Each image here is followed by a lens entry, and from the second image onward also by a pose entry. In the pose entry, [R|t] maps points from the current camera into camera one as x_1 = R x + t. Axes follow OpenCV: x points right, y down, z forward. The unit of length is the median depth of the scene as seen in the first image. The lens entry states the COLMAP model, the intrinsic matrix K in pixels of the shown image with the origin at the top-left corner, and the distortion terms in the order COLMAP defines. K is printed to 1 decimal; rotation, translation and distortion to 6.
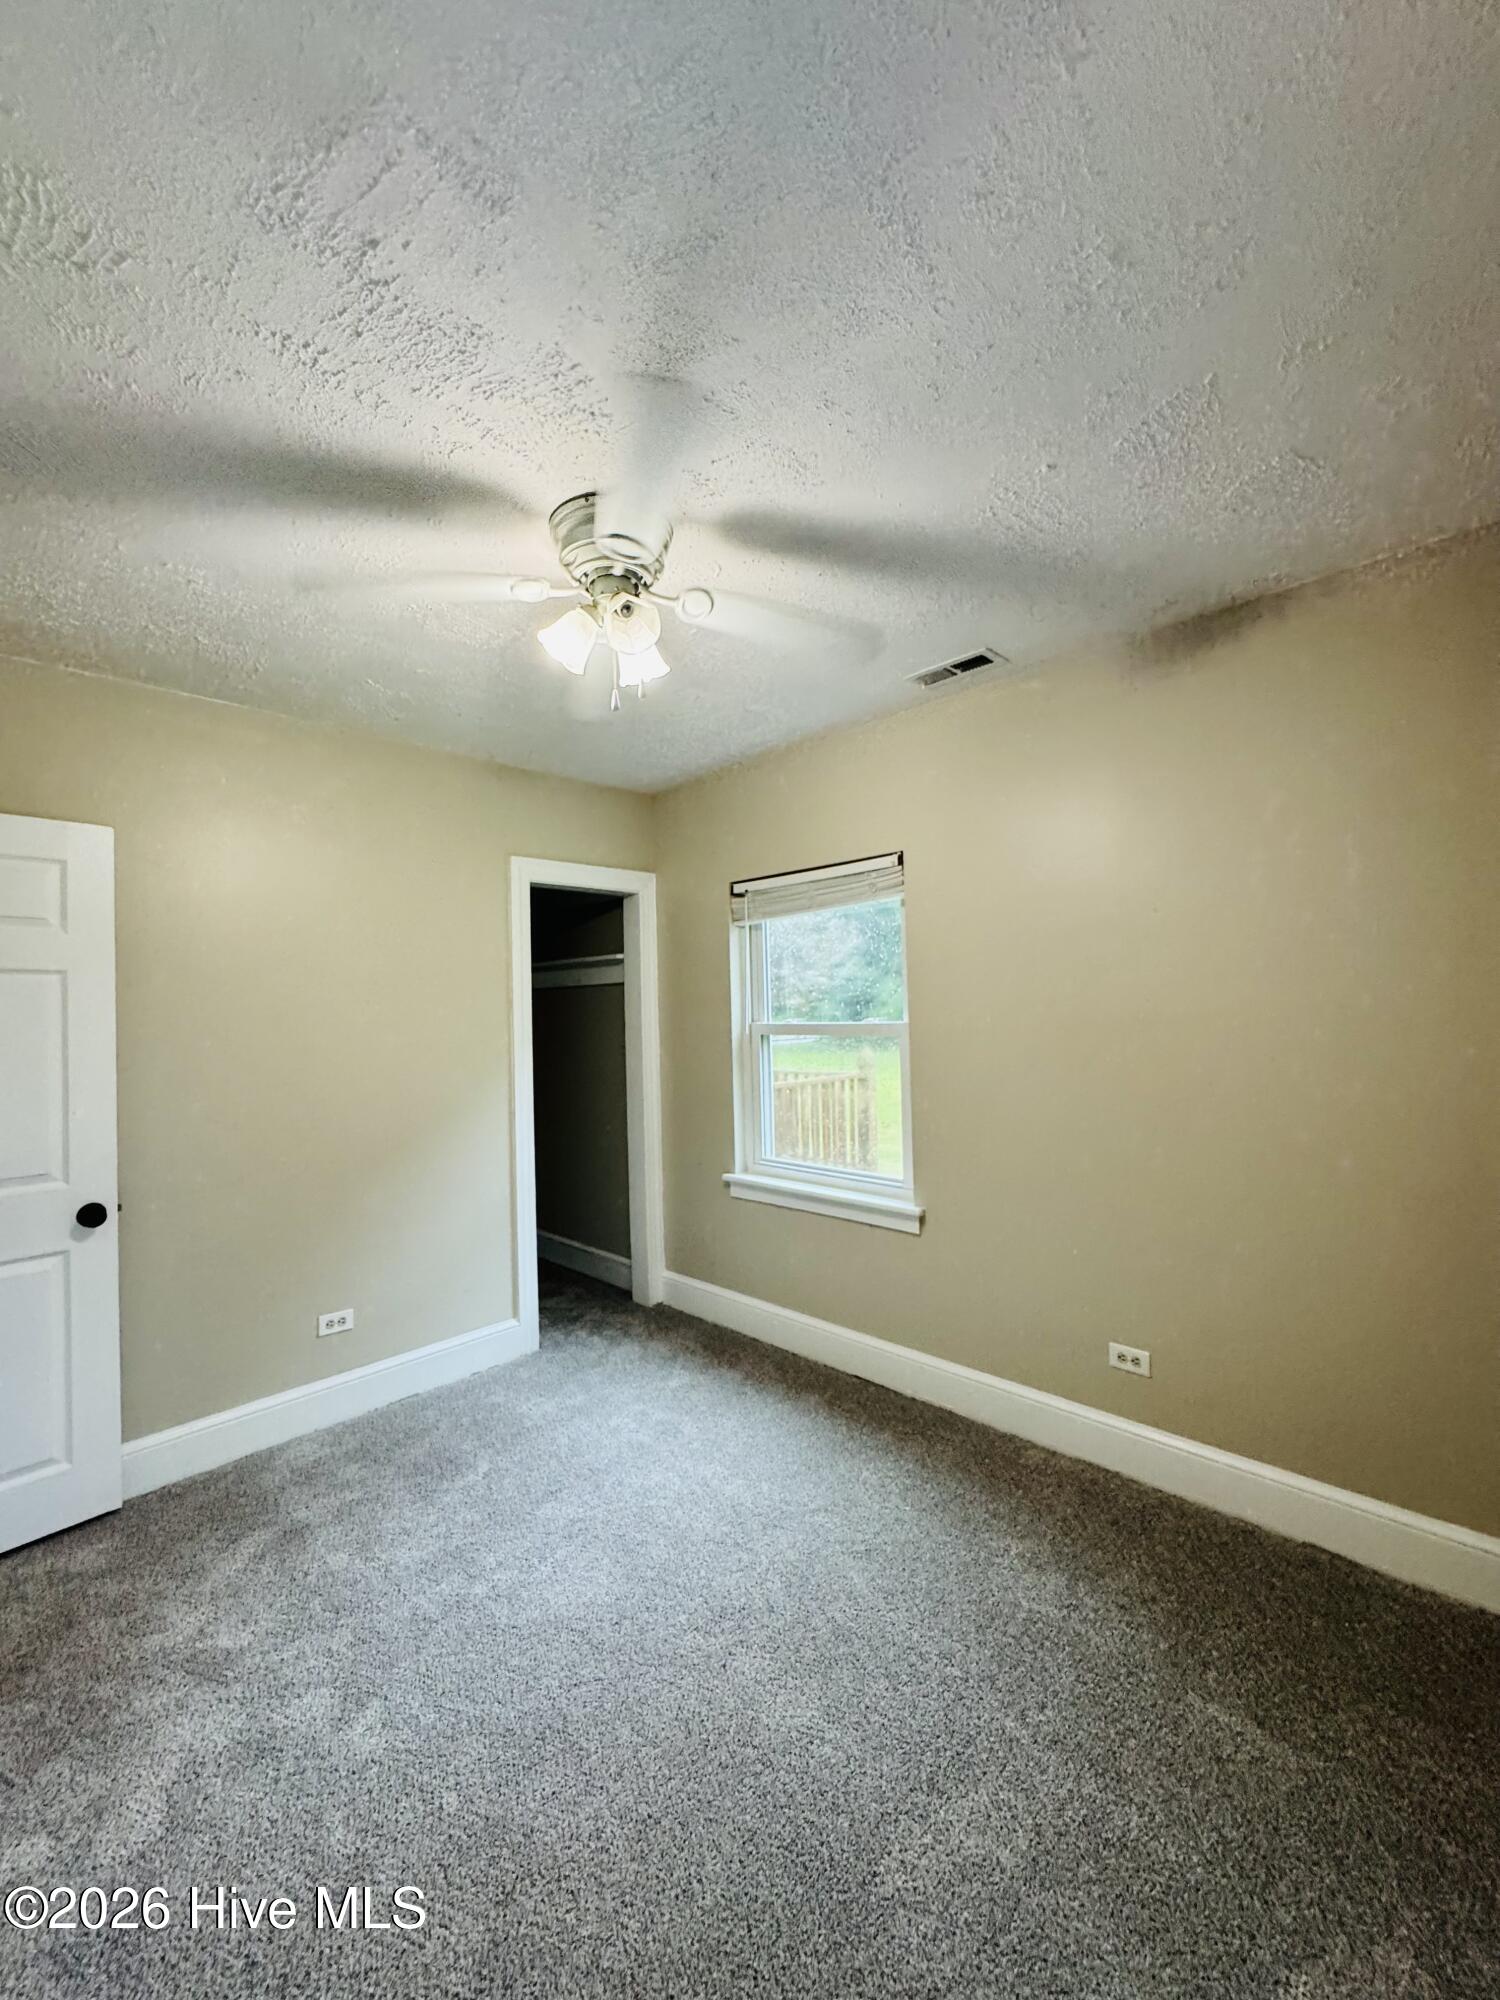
lens RADIAL K [[805.7, 0, 749.5], [0, 805.7, 1006.8], [0, 0, 1]] dist [0.001322, 0.000216]
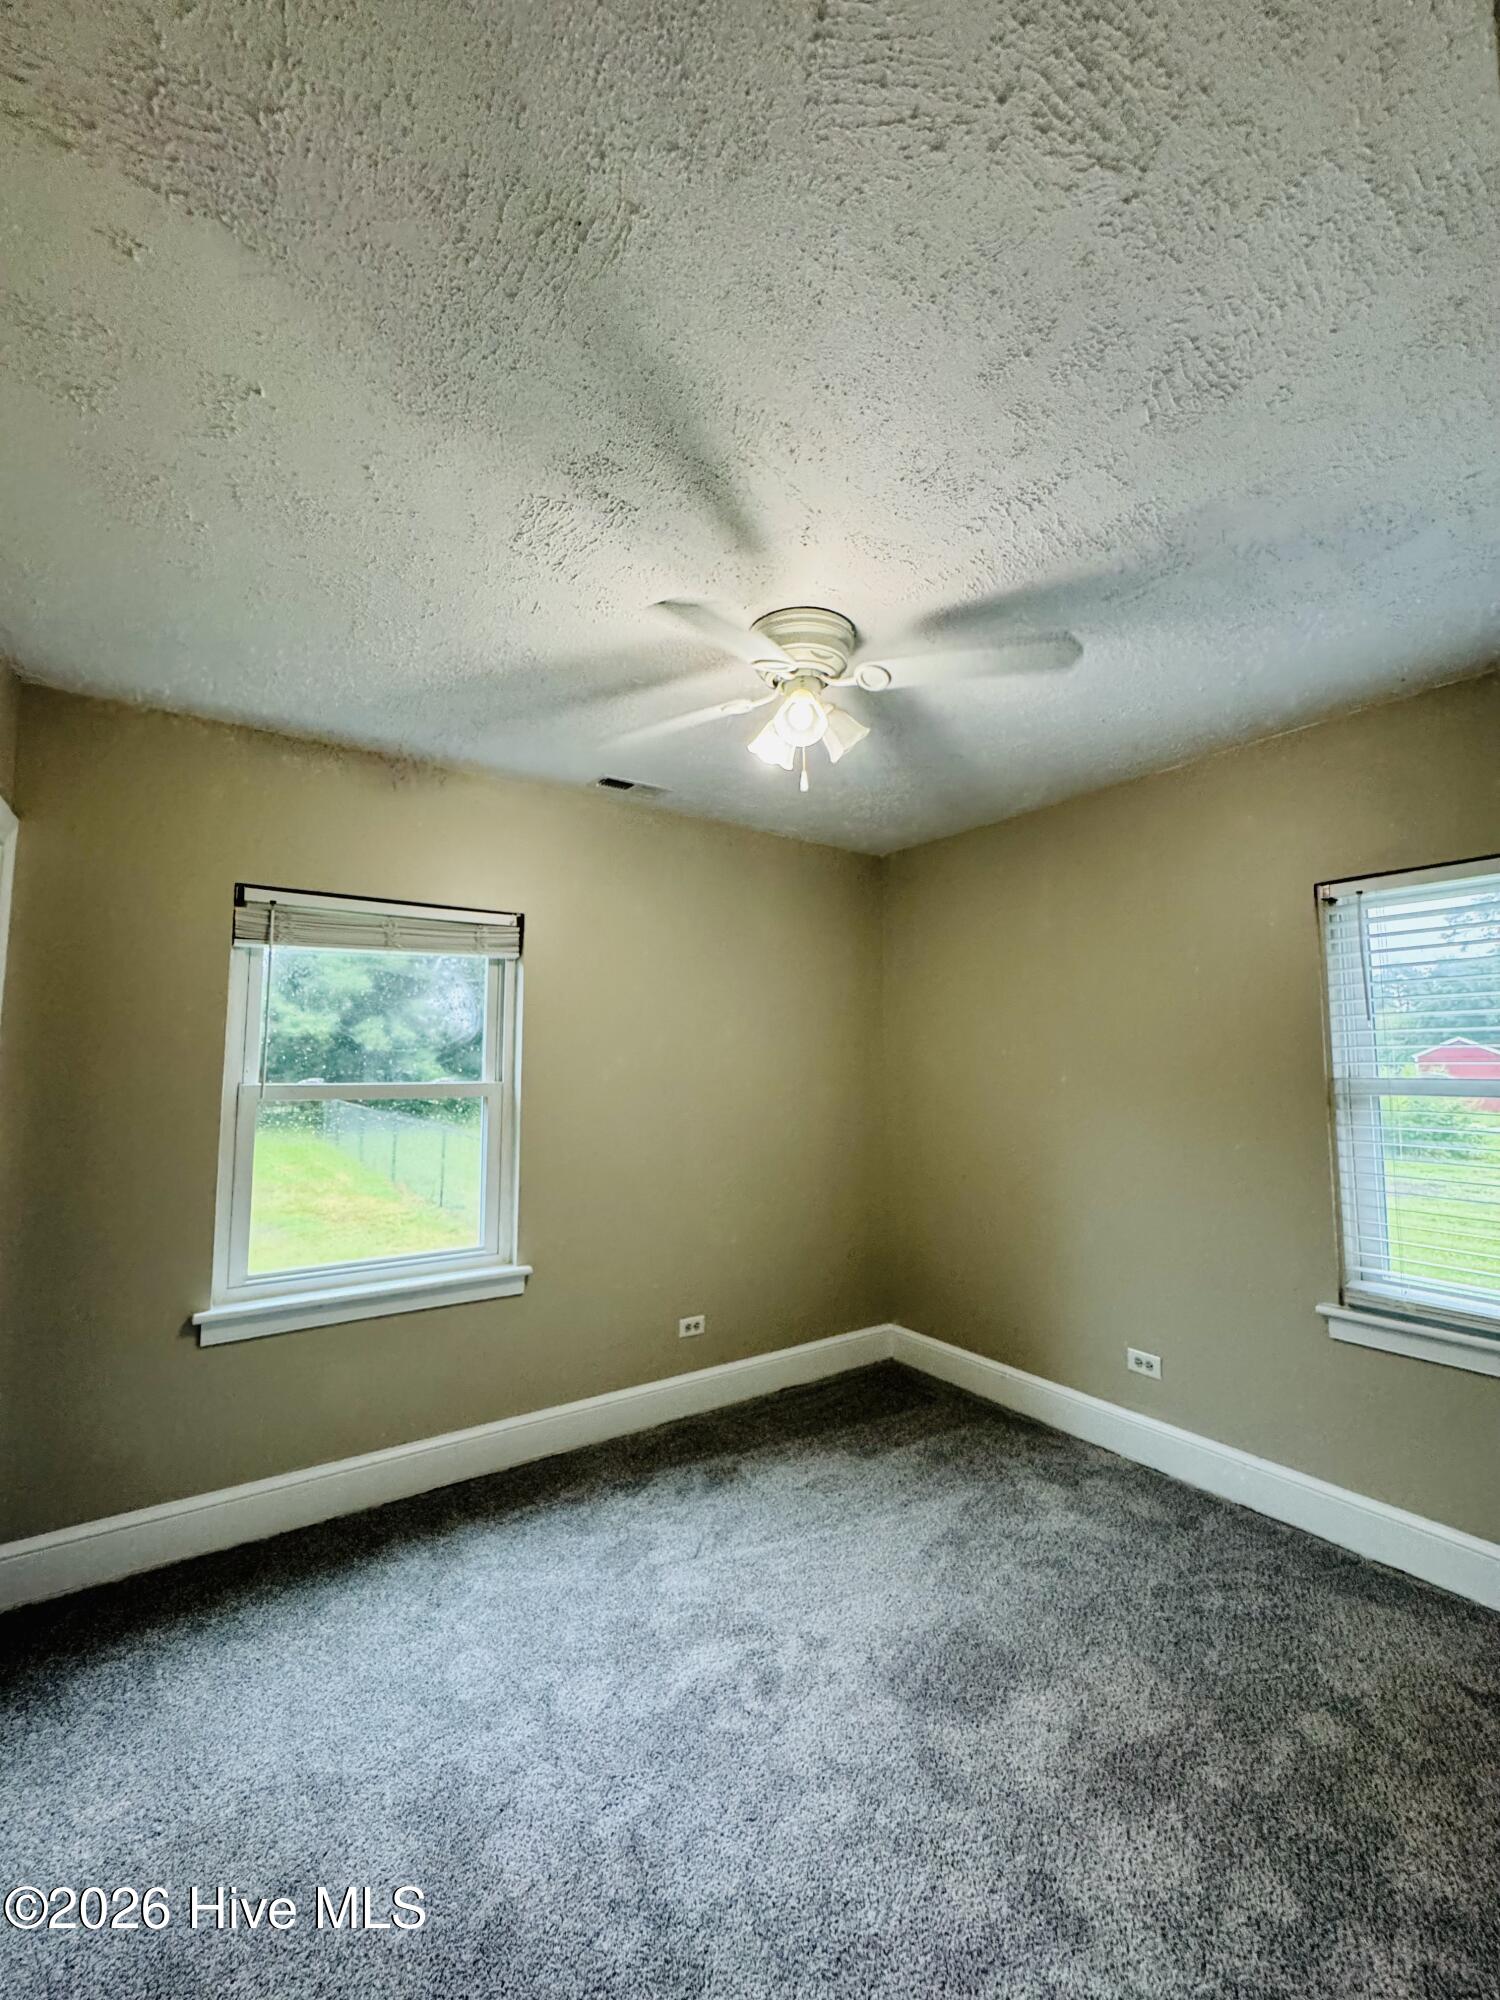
lens RADIAL K [[805.7, 0, 748.6], [0, 805.7, 997.1], [0, 0, 1]] dist [0.001322, 0.000216]
pose [[0.191761, 0.104243, 0.975890, -0.748439], [-0.012970, 0.994526, -0.103685, 0.014310], [-0.981356, 0.007225, 0.192064, 0.518281]]
